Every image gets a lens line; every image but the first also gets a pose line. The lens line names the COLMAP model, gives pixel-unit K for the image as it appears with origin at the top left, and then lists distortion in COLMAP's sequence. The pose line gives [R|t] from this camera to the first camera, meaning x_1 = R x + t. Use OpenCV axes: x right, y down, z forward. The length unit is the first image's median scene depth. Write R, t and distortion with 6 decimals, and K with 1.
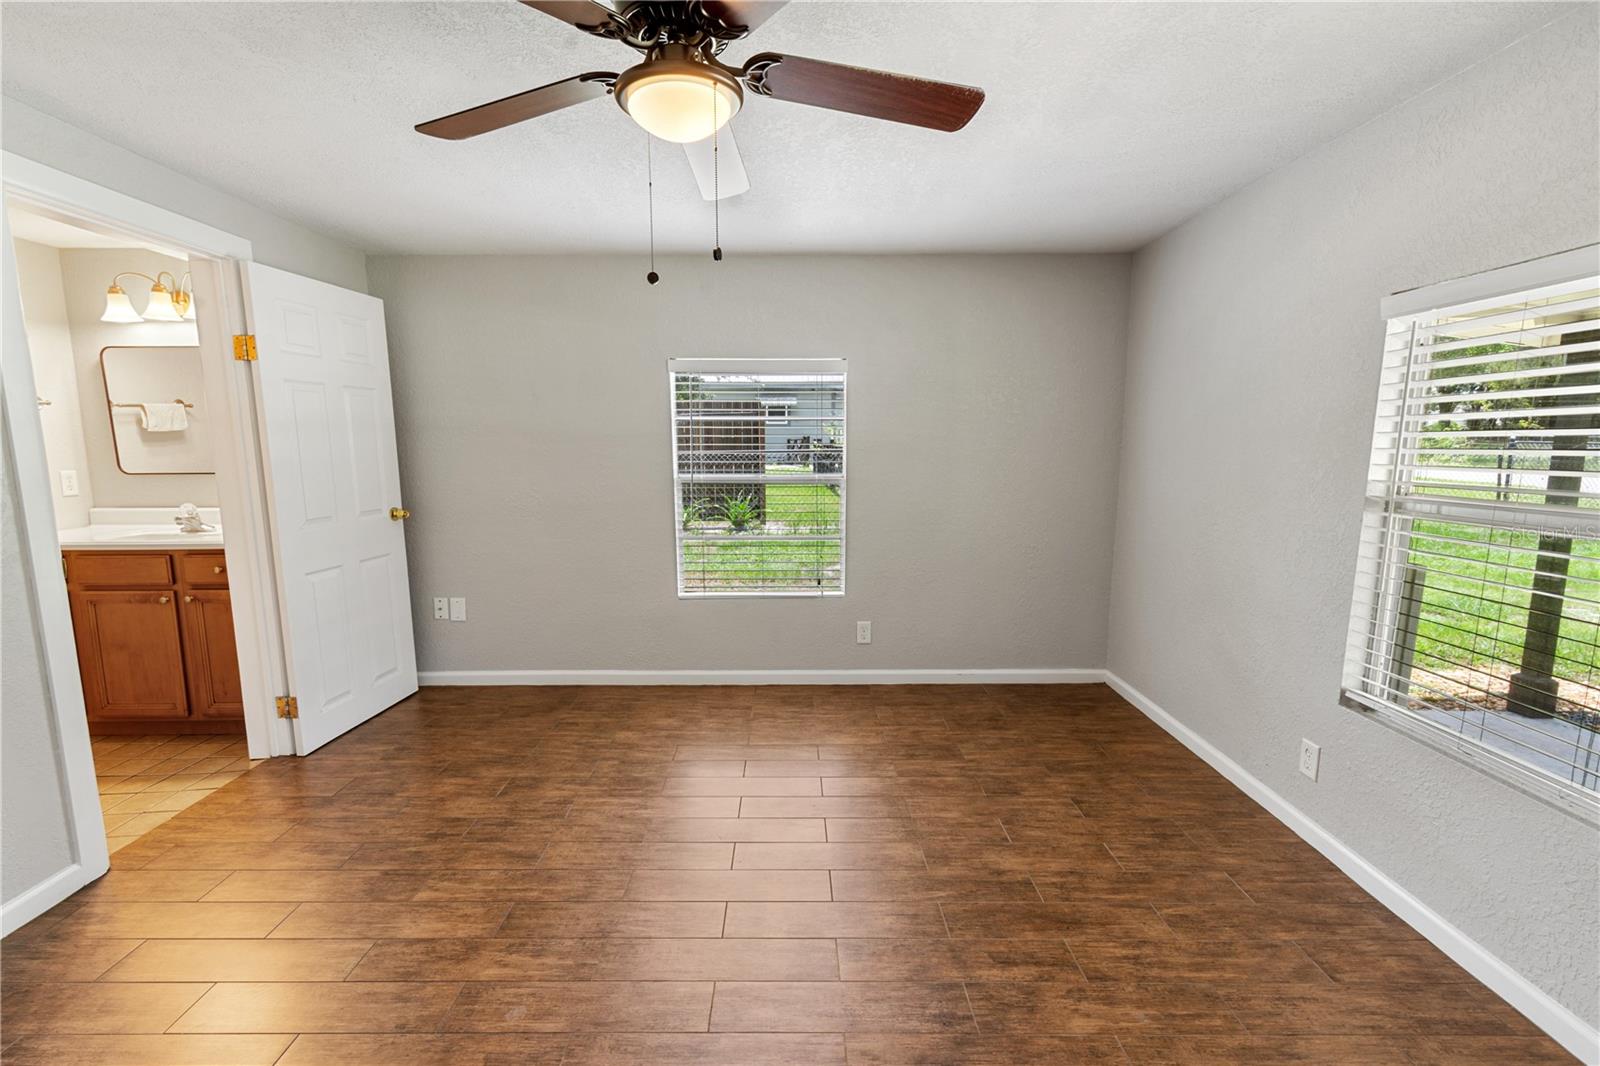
lens RADIAL K [[708.6, 0, 794.3], [0, 708.6, 554.8], [0, 0, 1]] dist [0.004576, -0.001308]
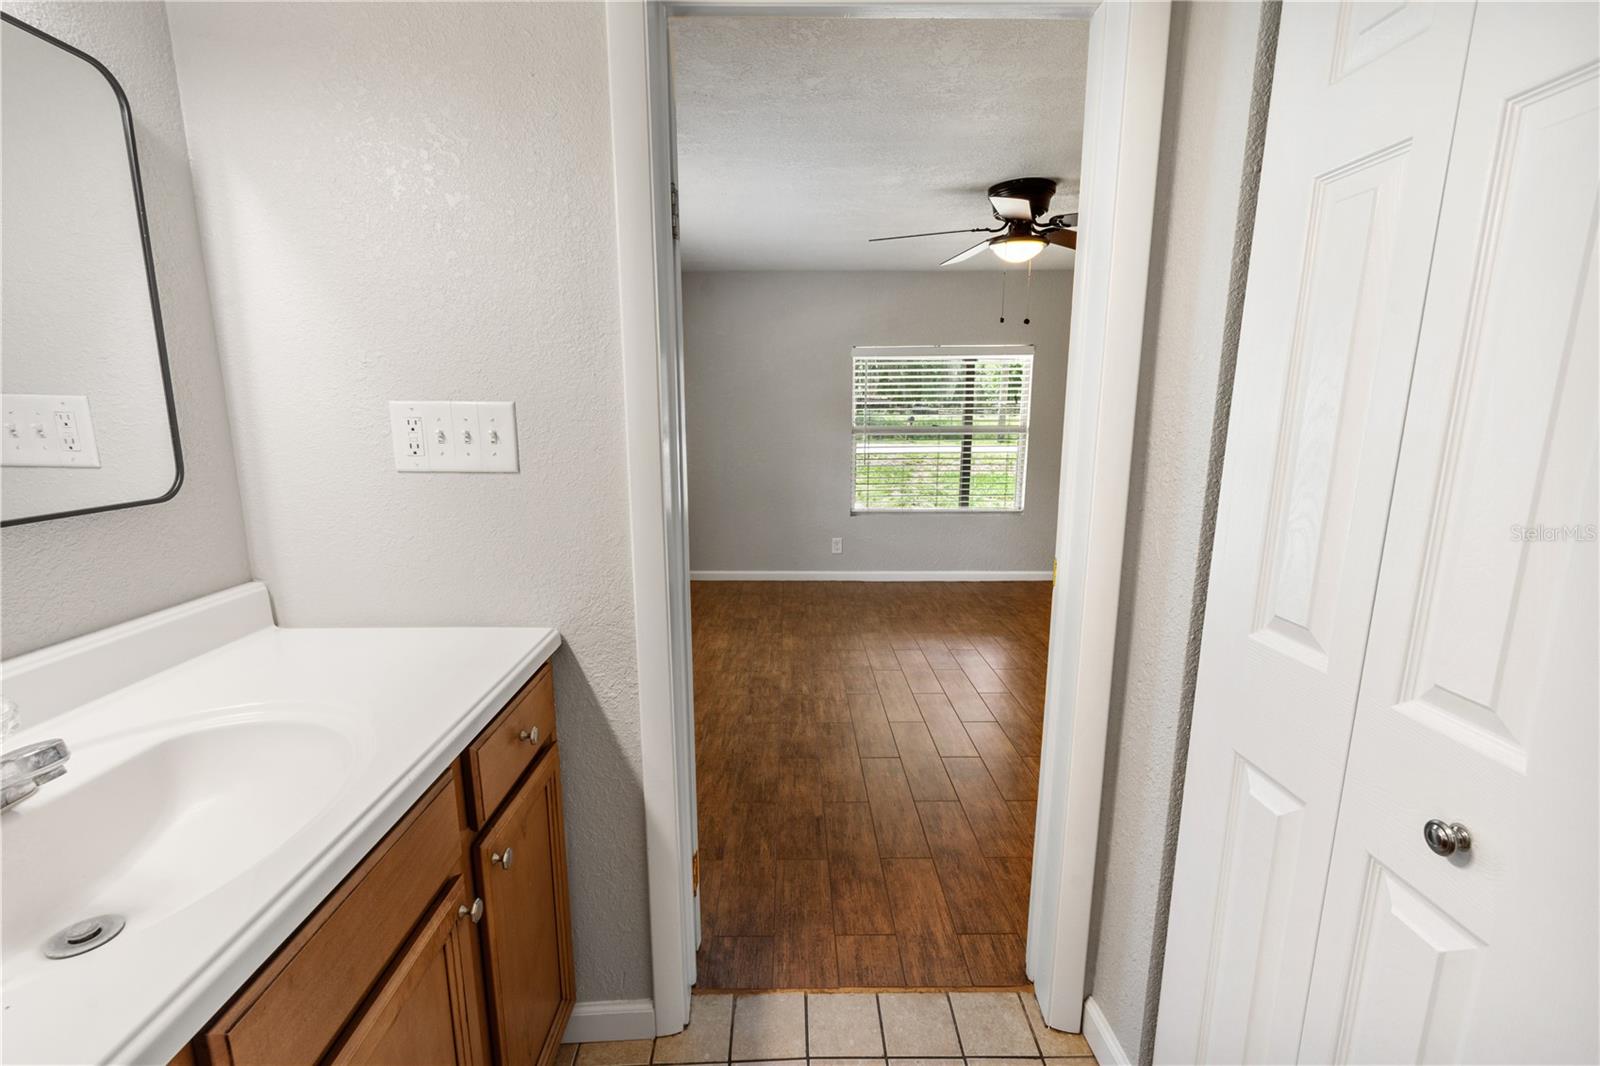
lens RADIAL K [[708.6, 0, 800.0], [0, 708.6, 540.2], [0, 0, 1]] dist [0.004576, -0.001308]
pose [[-0.011988, -0.184947, 0.982675, -1.640191], [0.159583, 0.969796, 0.184470, -0.184386], [-0.987112, 0.159030, 0.017888, 1.158632]]
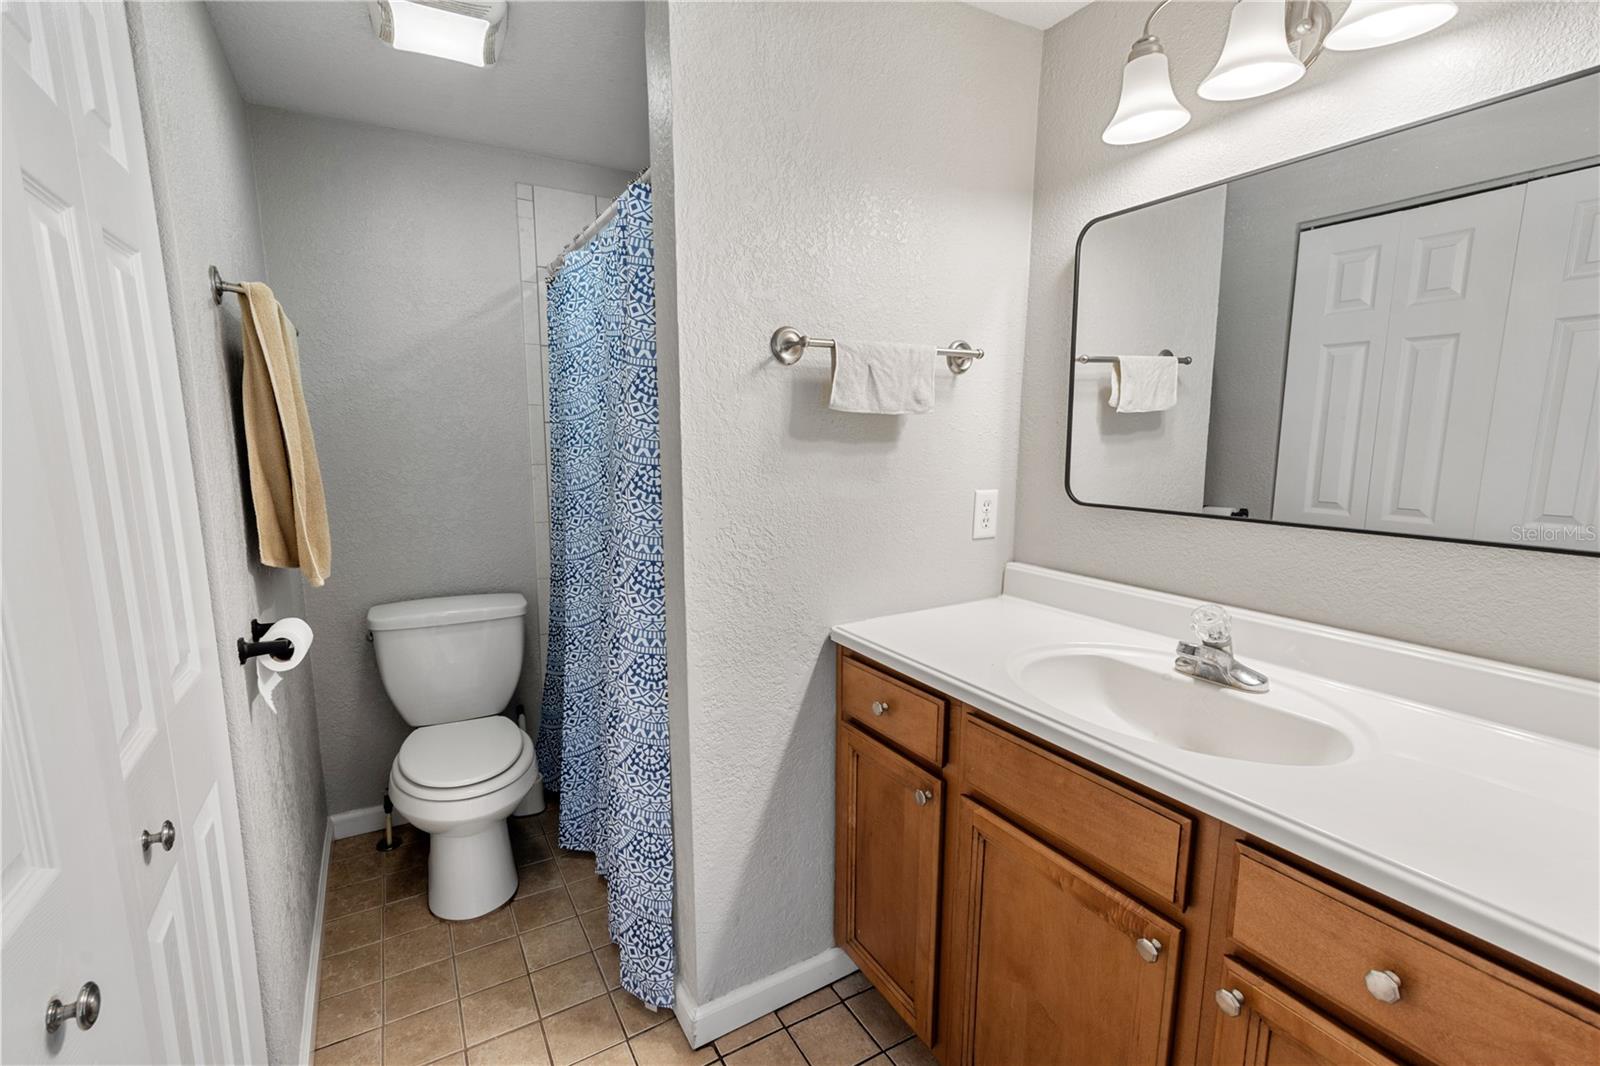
lens RADIAL K [[708.6, 0, 801.8], [0, 708.6, 540.4], [0, 0, 1]] dist [0.004576, -0.001308]
pose [[0.500698, 0.129525, -0.855877, -1.005781], [-0.133050, 0.988508, 0.071762, -0.158649], [0.855336, 0.077943, 0.512177, 0.974992]]
